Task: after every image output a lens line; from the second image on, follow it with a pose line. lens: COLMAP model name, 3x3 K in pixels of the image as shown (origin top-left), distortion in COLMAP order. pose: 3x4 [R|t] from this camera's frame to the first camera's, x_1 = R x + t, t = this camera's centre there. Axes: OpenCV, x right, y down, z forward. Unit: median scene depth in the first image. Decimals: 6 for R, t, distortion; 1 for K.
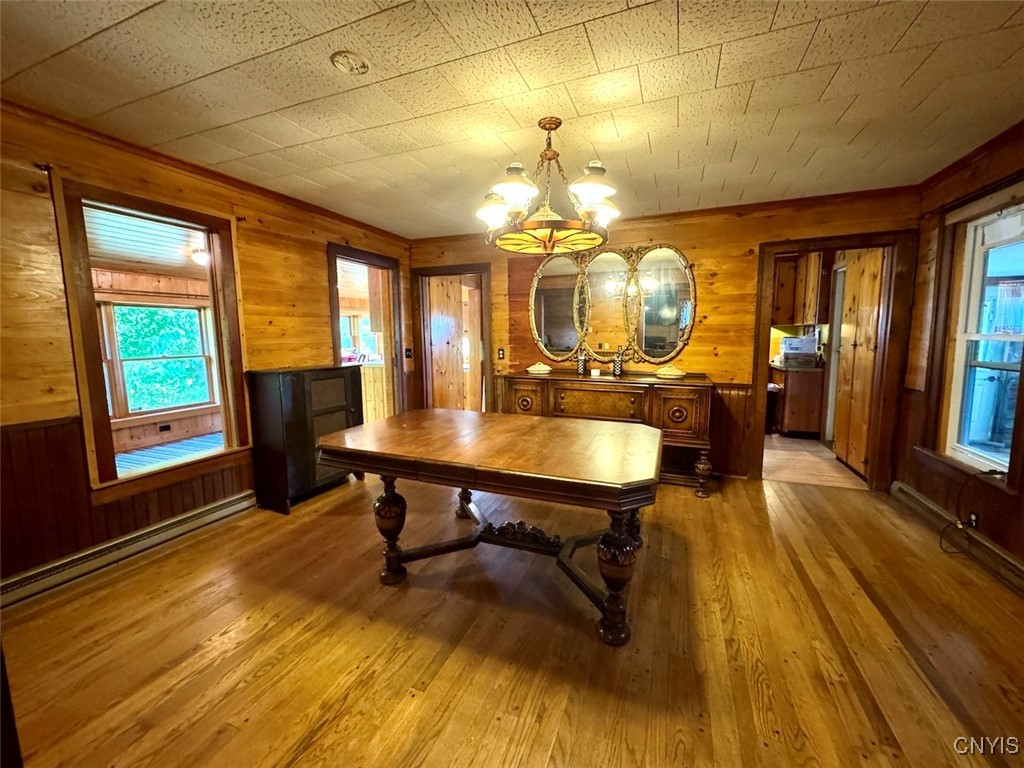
lens RADIAL K [[409.9, 0, 509.9], [0, 409.9, 381.7], [0, 0, 1]] dist [0.001898, 0.000772]
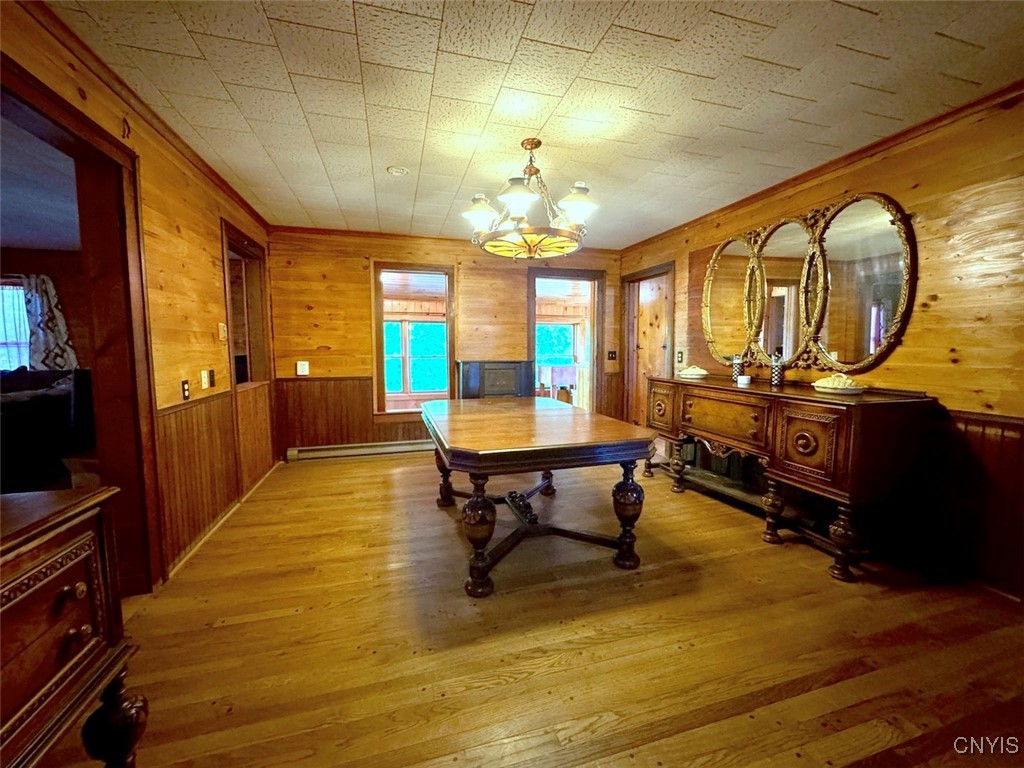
lens RADIAL K [[409.9, 0, 509.1], [0, 409.9, 381.0], [0, 0, 1]] dist [0.001898, 0.000772]
pose [[0.618101, 0.066549, -0.783277, 0.589658], [-0.090965, 0.995772, 0.012821, 0.011507], [0.780818, 0.063326, 0.621541, 0.166247]]
